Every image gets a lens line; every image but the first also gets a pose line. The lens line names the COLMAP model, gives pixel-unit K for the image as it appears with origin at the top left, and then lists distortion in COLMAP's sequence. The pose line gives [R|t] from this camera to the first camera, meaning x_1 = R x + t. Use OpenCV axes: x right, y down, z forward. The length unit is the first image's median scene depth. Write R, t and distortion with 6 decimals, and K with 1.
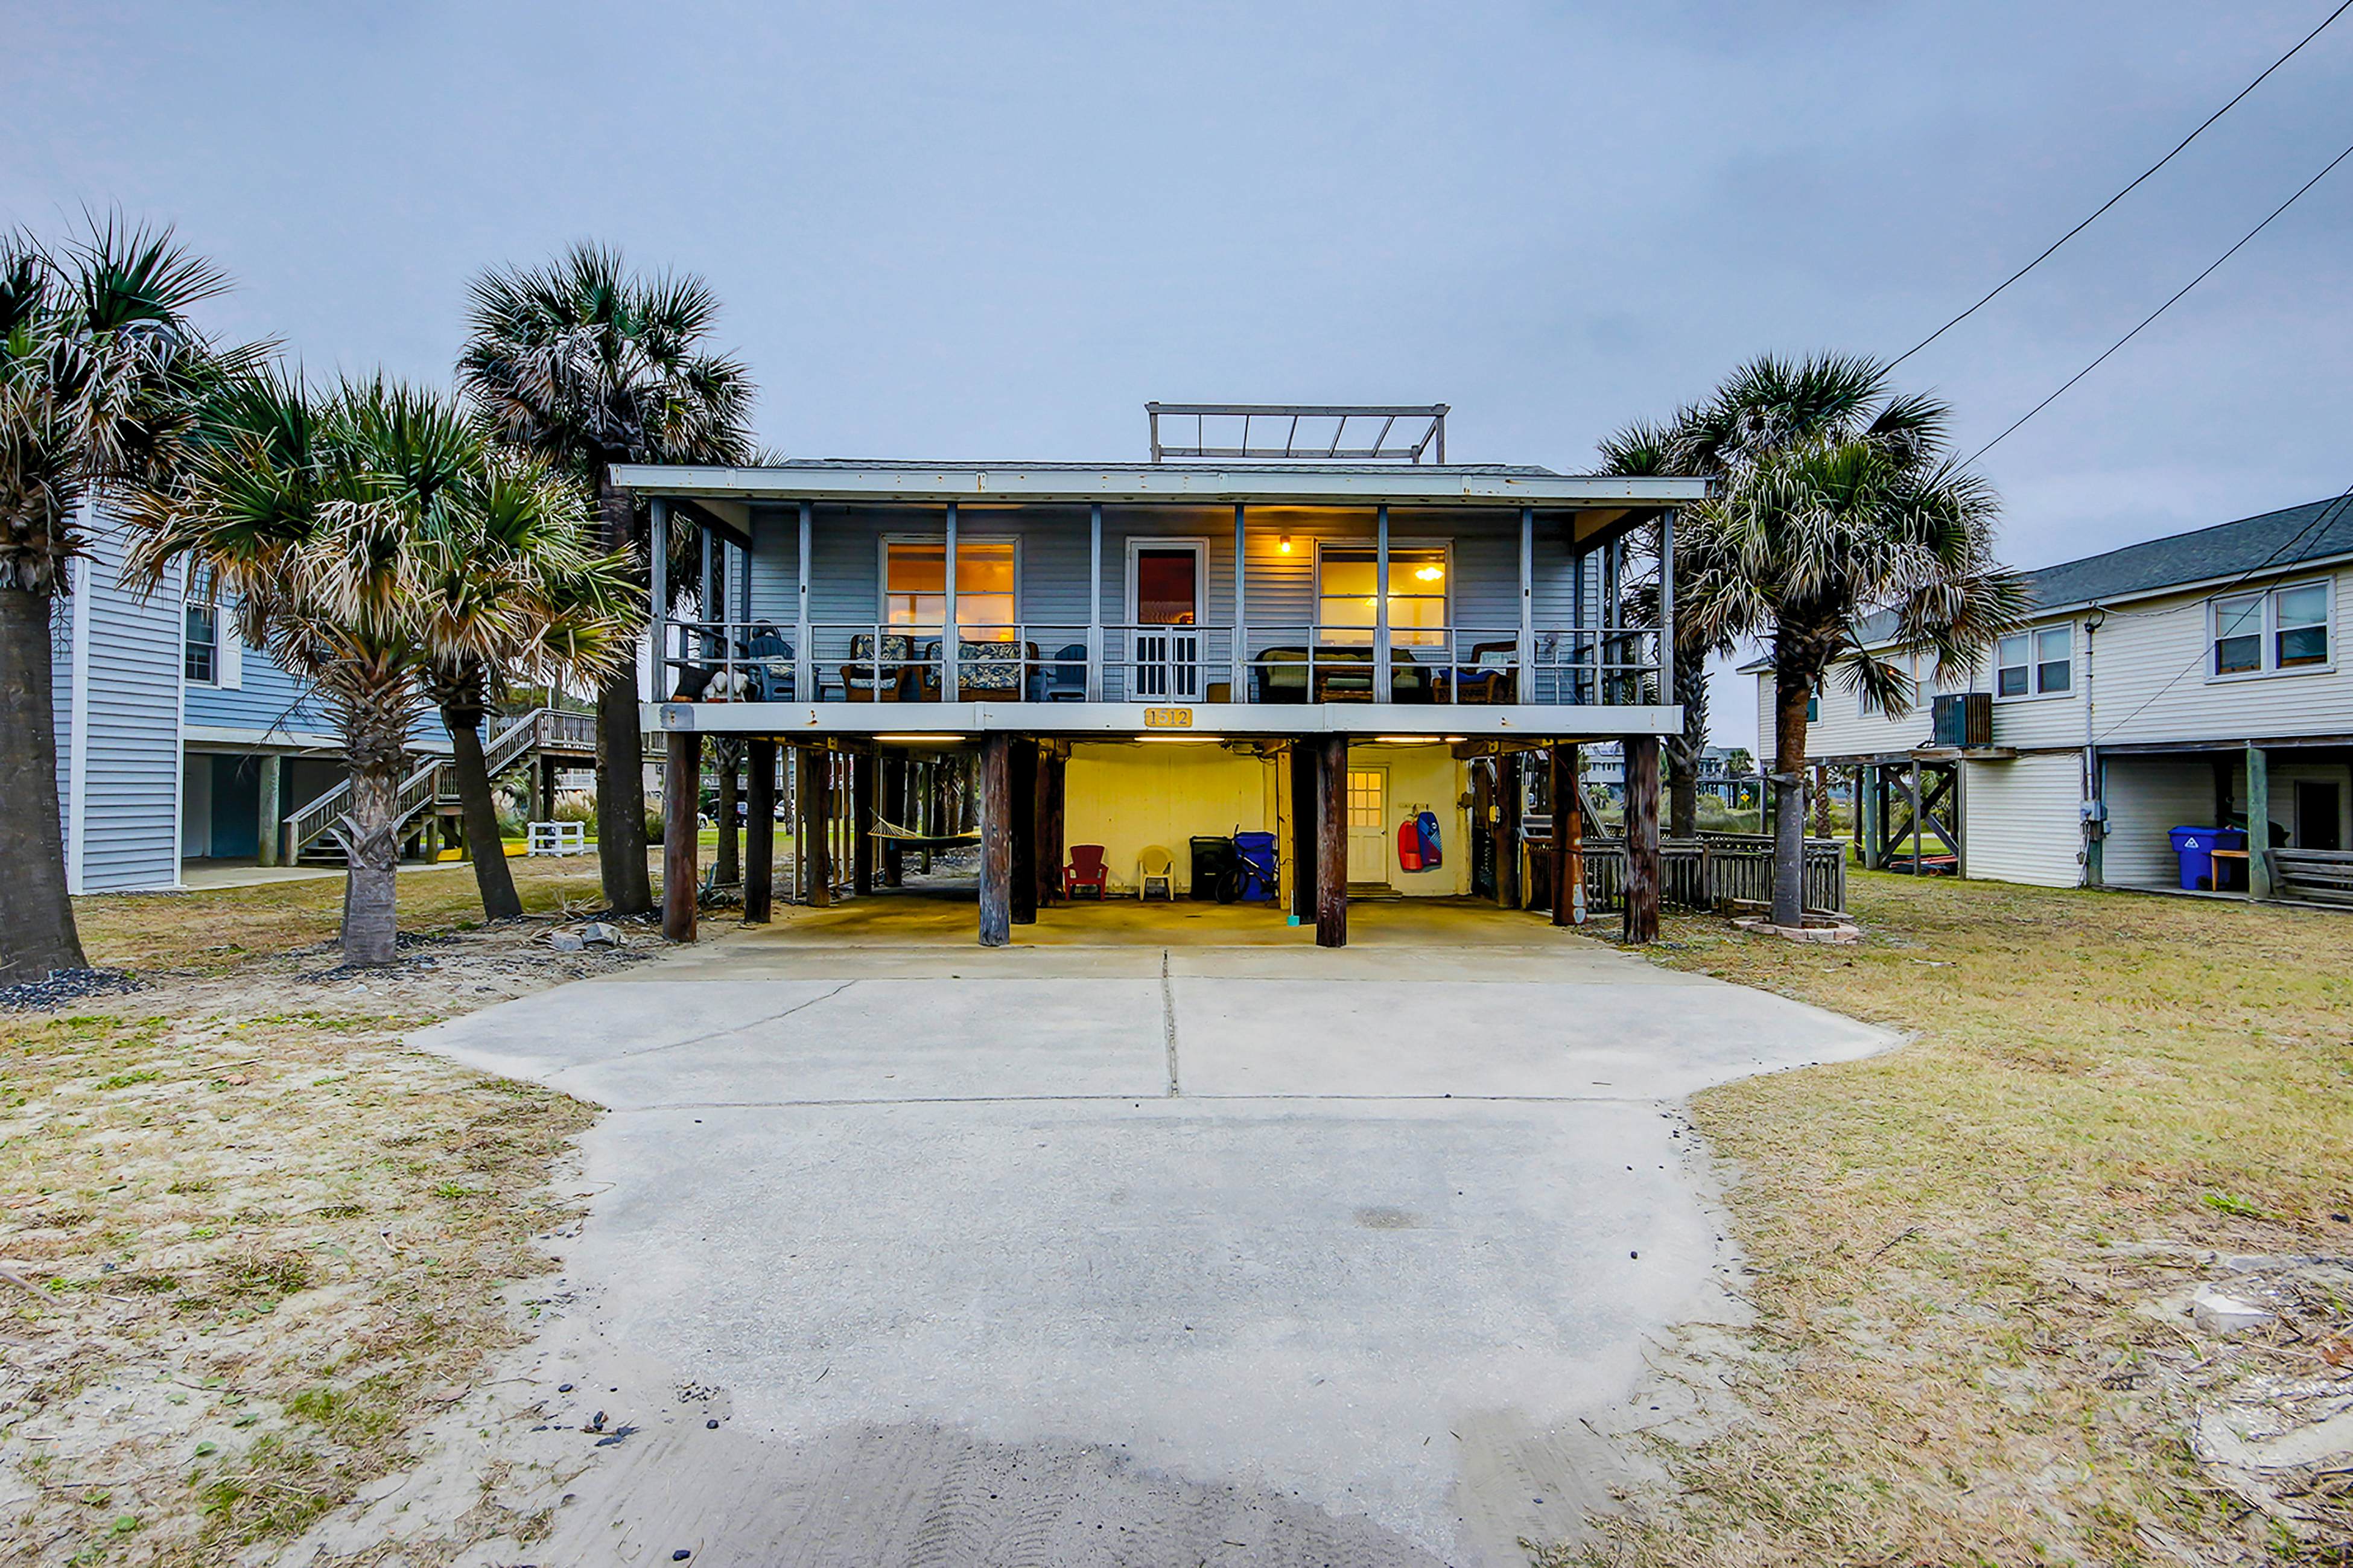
lens RADIAL K [[1172.2, 0, 1179.8], [0, 1172.2, 837.8], [0, 0, 1]] dist [0.000515, -0.000334]
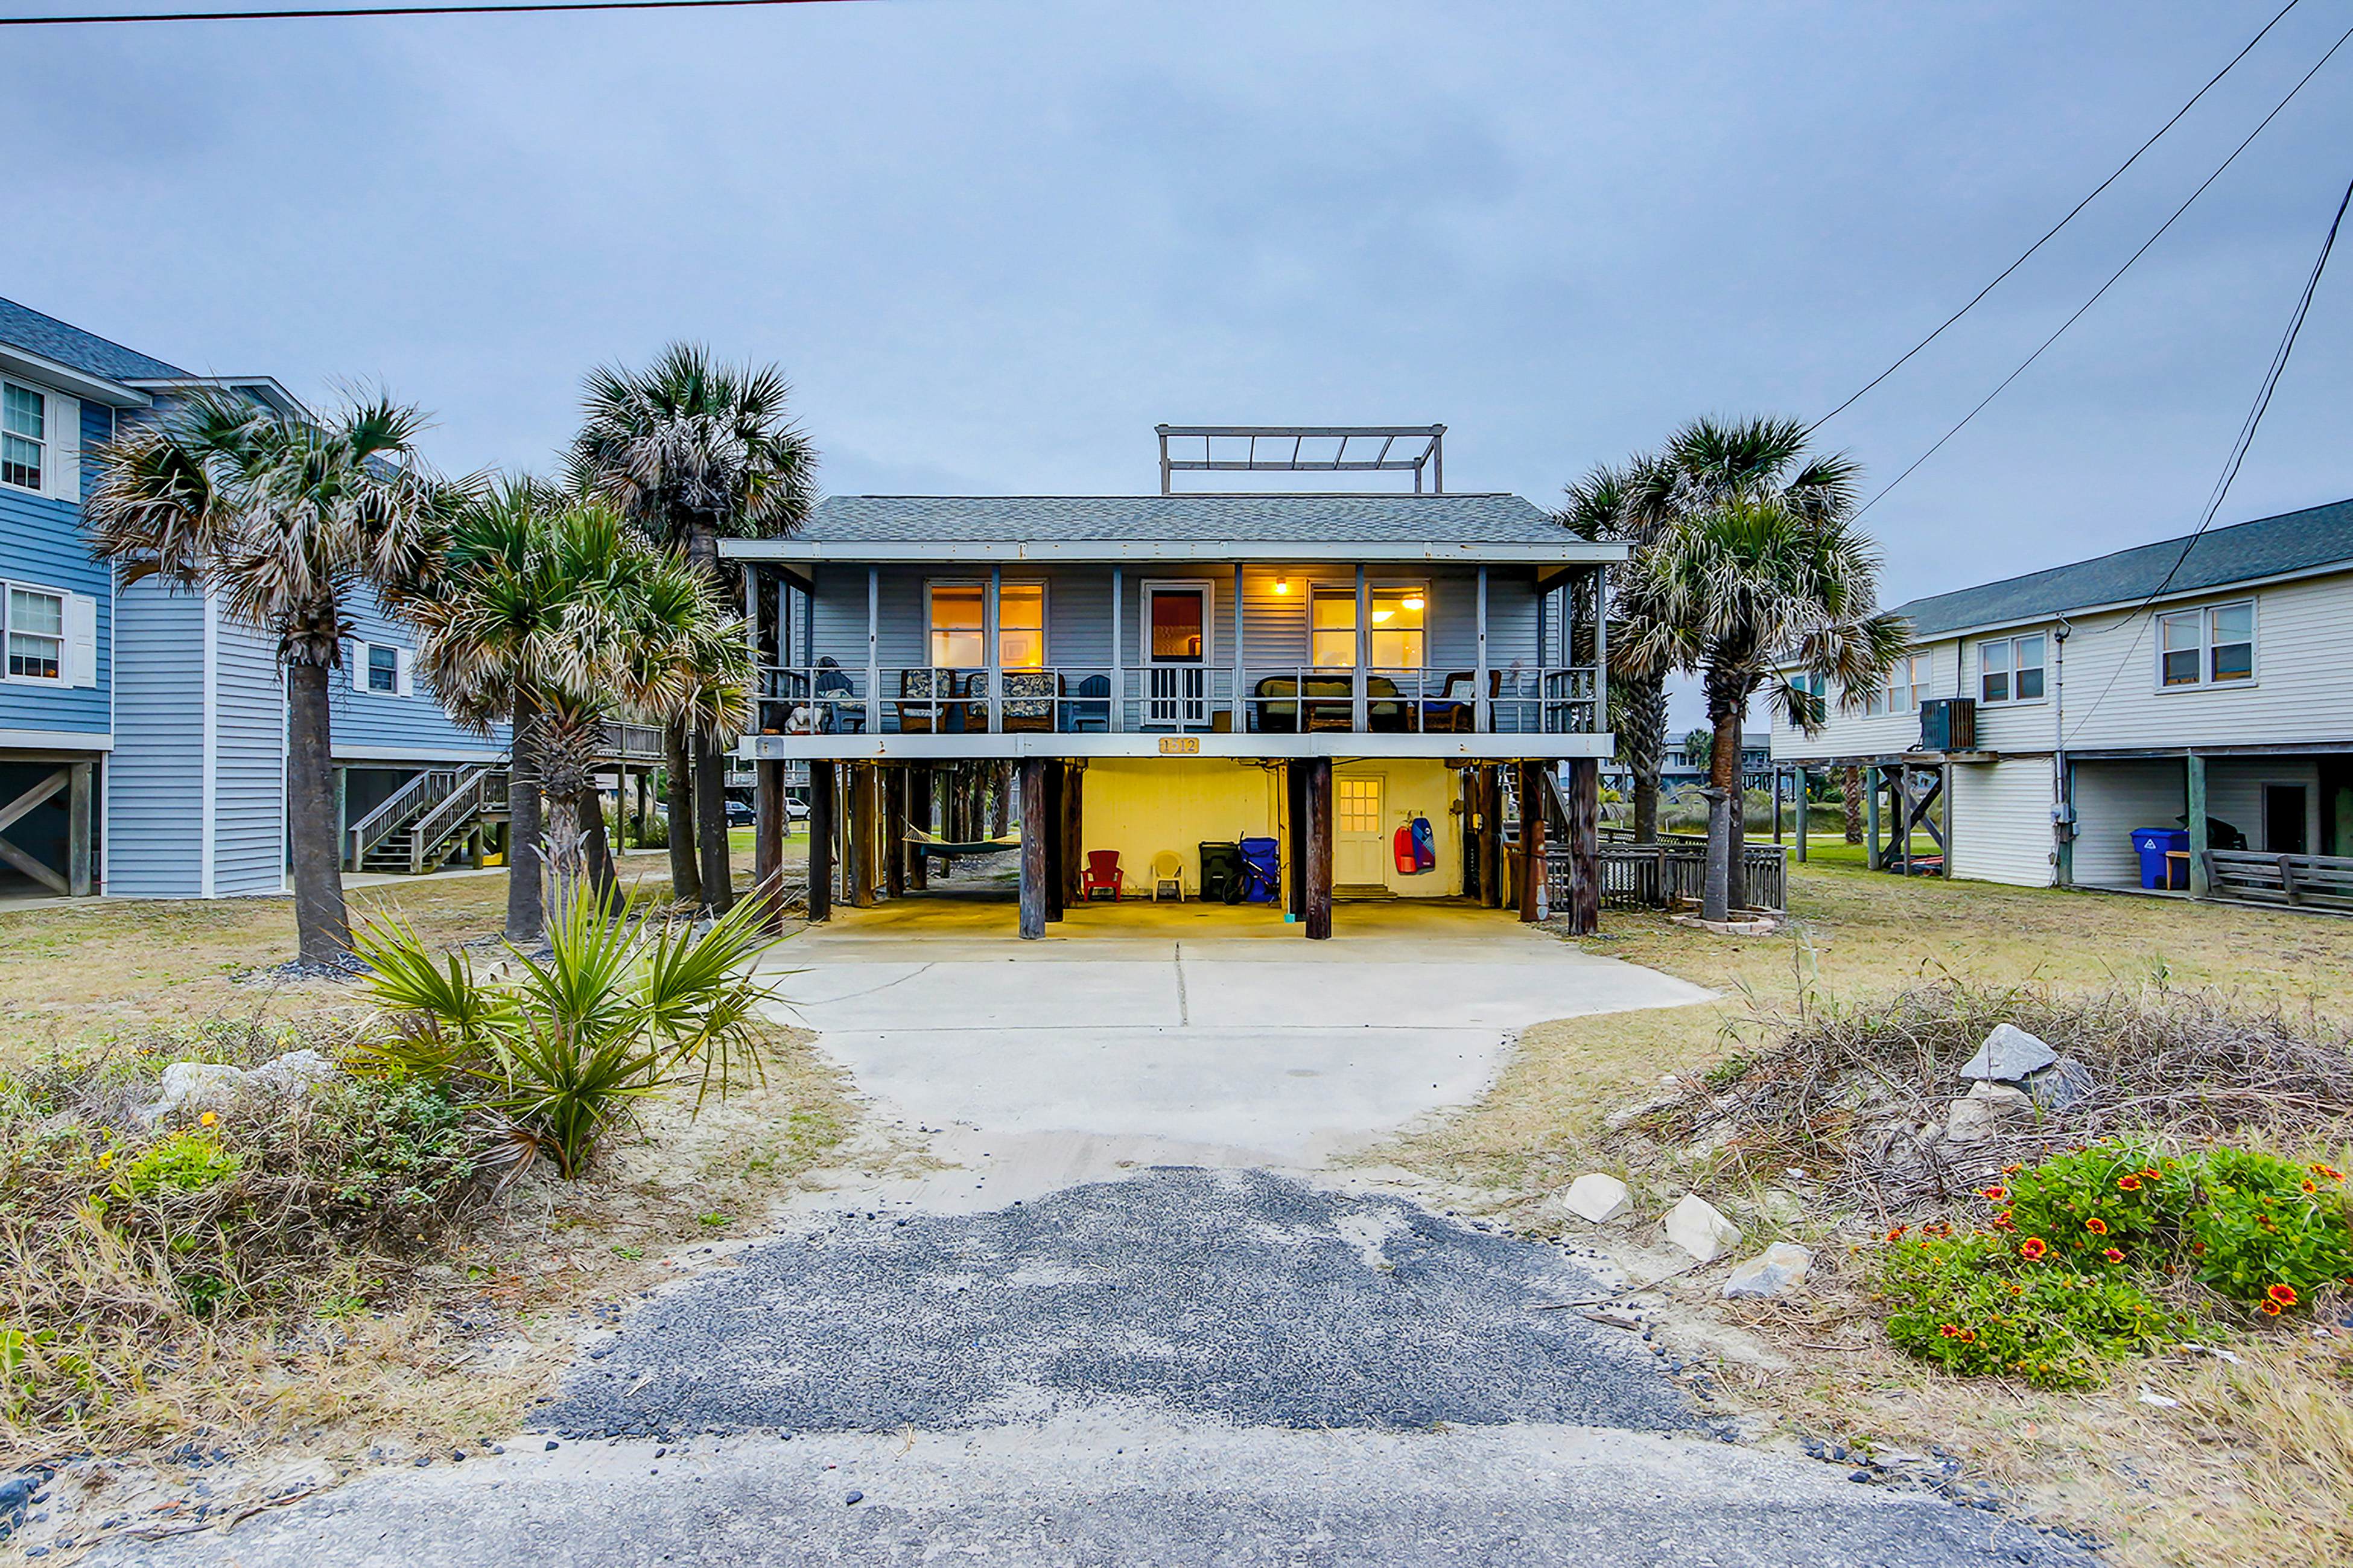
lens RADIAL K [[1336.5, 0, 1176.5], [0, 1336.5, 784.0], [0, 0, 1]] dist [-0.004932, -0.000546]
pose [[0.999939, -0.003878, -0.010387, 0.001386], [0.003482, 0.999278, -0.037841, -0.010119], [0.010526, 0.037802, 0.999230, -0.290420]]
